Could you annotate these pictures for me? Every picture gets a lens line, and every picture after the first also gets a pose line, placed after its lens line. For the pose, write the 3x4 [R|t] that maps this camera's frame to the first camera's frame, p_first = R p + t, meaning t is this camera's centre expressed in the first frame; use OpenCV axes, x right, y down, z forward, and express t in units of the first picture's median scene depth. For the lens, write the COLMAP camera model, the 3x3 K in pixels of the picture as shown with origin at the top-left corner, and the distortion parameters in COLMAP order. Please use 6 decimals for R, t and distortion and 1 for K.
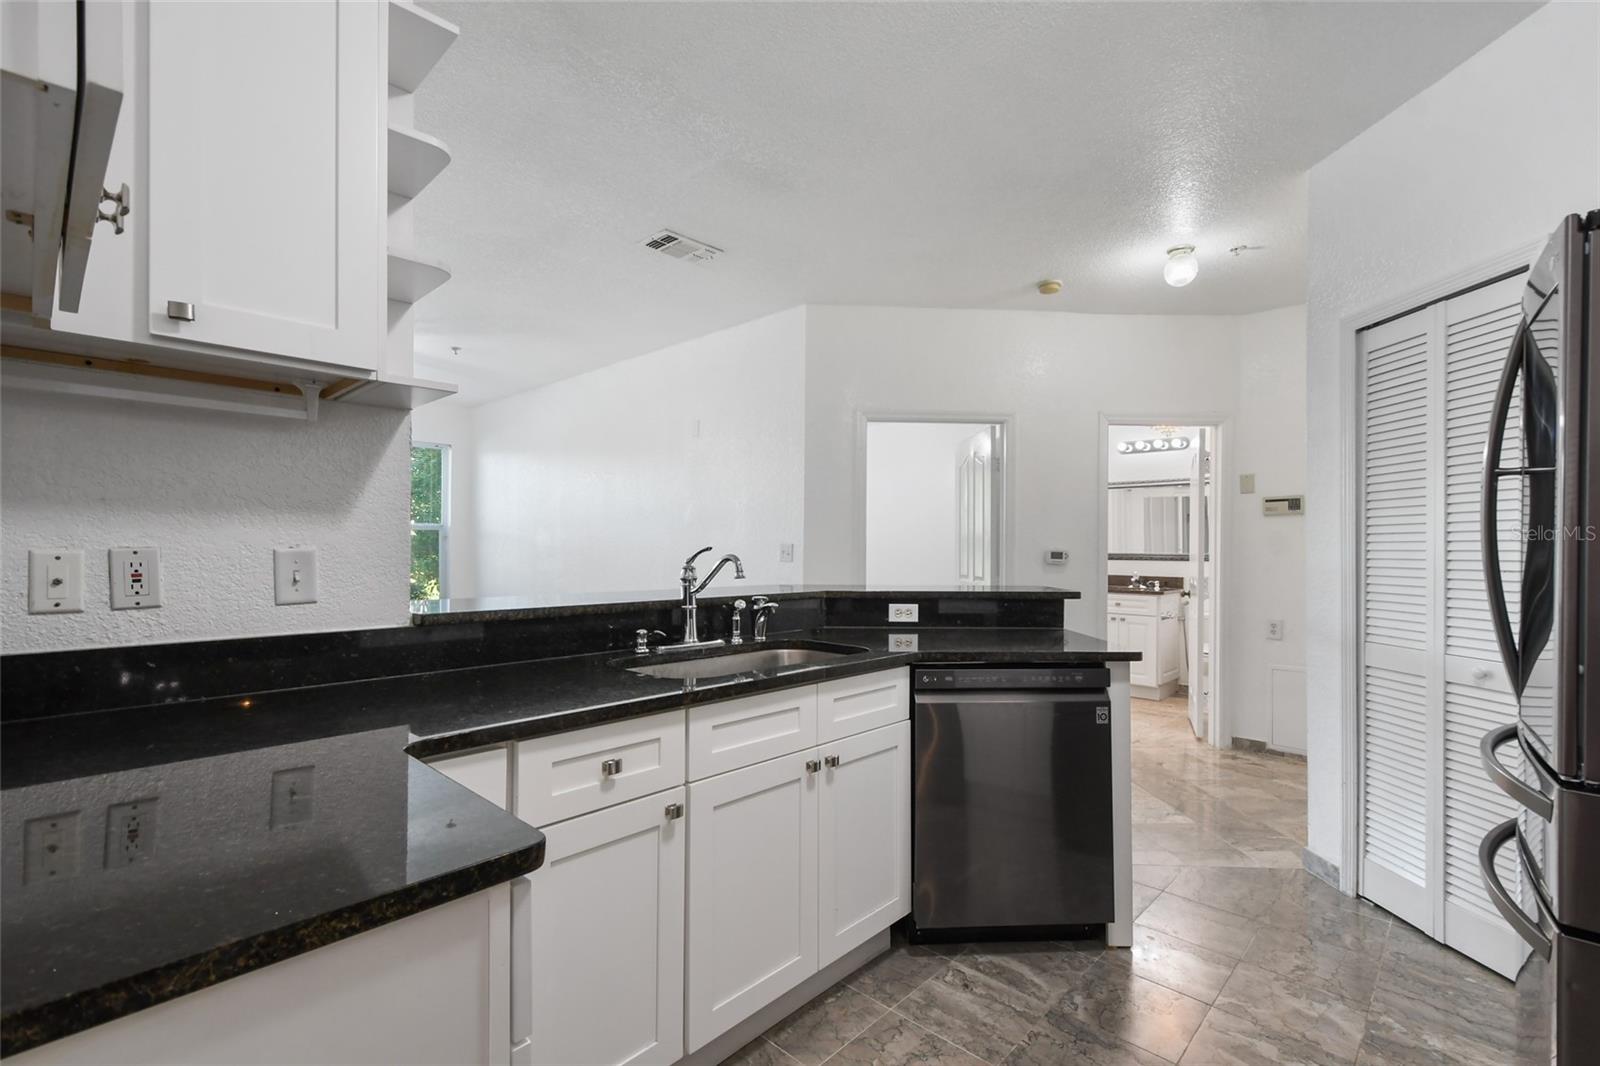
lens RADIAL K [[709.9, 0, 806.9], [0, 709.9, 545.1], [0, 0, 1]] dist [0.016360, -0.005912]
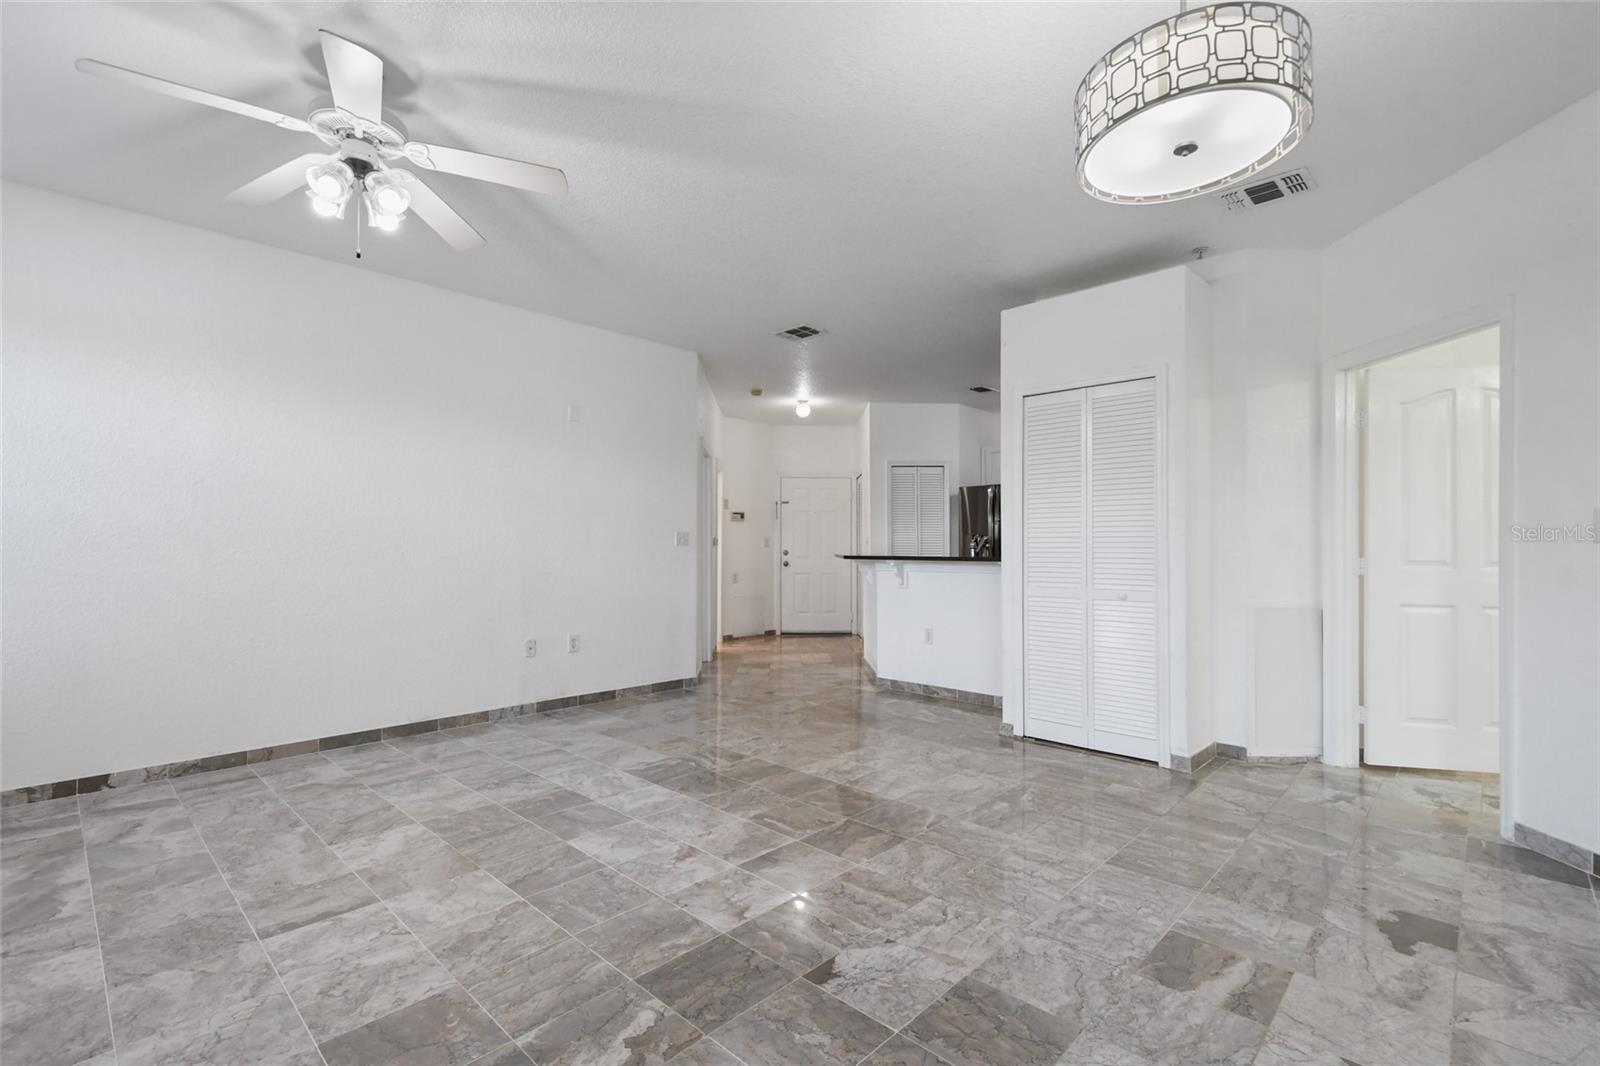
lens RADIAL K [[709.9, 0, 806.9], [0, 709.9, 545.1], [0, 0, 1]] dist [0.016360, -0.005912]
pose [[0.001219, -0.005539, 0.999984, -2.670337], [-0.004872, 0.999973, 0.005545, 0.029341], [-0.999987, -0.004879, 0.001192, 1.582357]]
